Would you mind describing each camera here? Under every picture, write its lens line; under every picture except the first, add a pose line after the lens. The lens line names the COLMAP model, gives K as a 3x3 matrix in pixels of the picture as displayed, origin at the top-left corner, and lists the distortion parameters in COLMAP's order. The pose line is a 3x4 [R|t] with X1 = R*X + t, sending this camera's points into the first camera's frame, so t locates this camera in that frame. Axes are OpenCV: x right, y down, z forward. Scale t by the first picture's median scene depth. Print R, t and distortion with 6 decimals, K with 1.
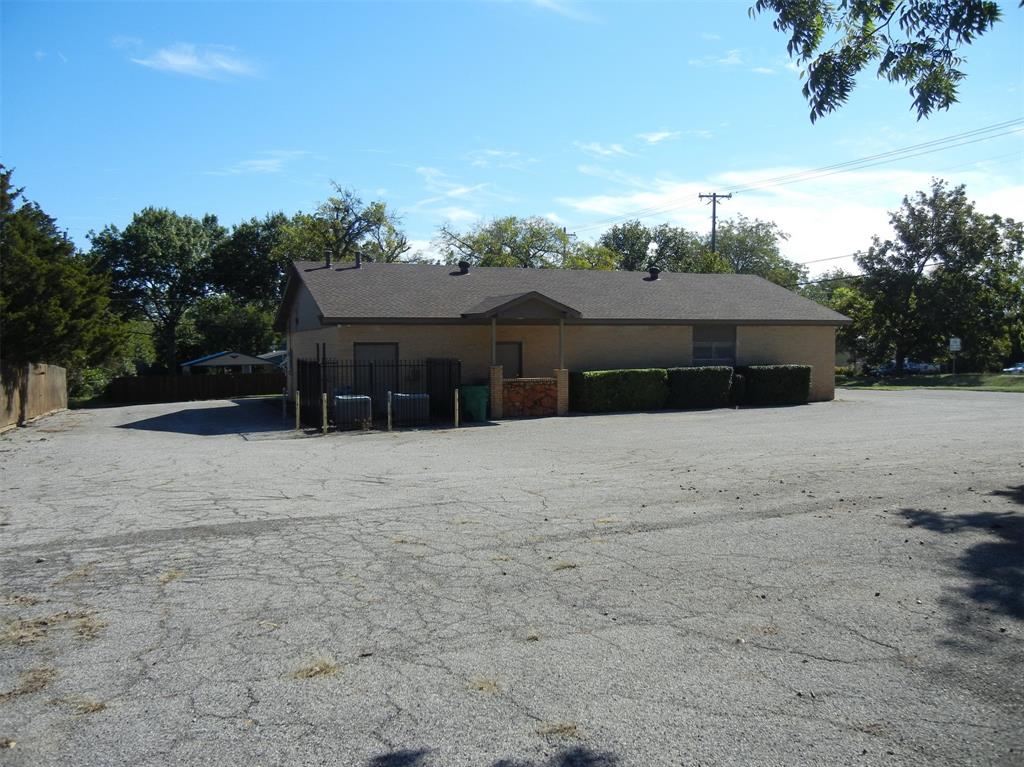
lens RADIAL K [[880.8, 0, 514.6], [0, 880.8, 379.2], [0, 0, 1]] dist [-0.012480, 0.028516]
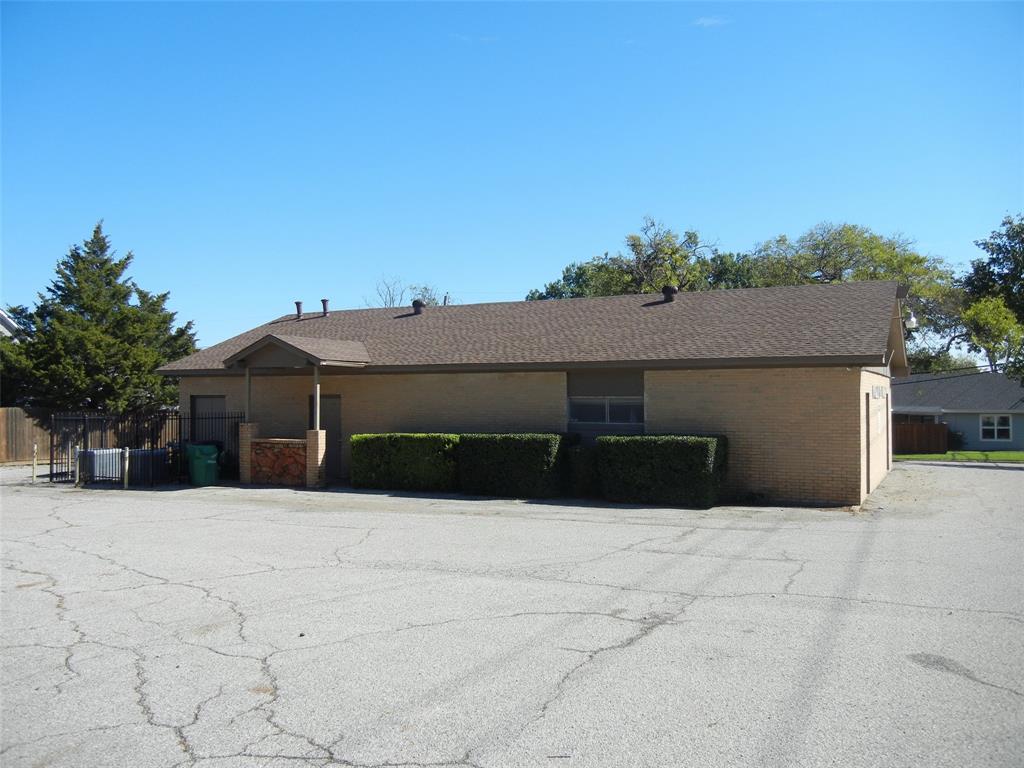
lens RADIAL K [[880.8, 0, 512.2], [0, 880.8, 383.5], [0, 0, 1]] dist [-0.012480, 0.028516]
pose [[0.656424, -0.006710, -0.754362, 0.166081], [-0.031585, 0.998839, -0.036368, -0.006400], [0.753730, 0.047700, 0.655451, 0.130813]]
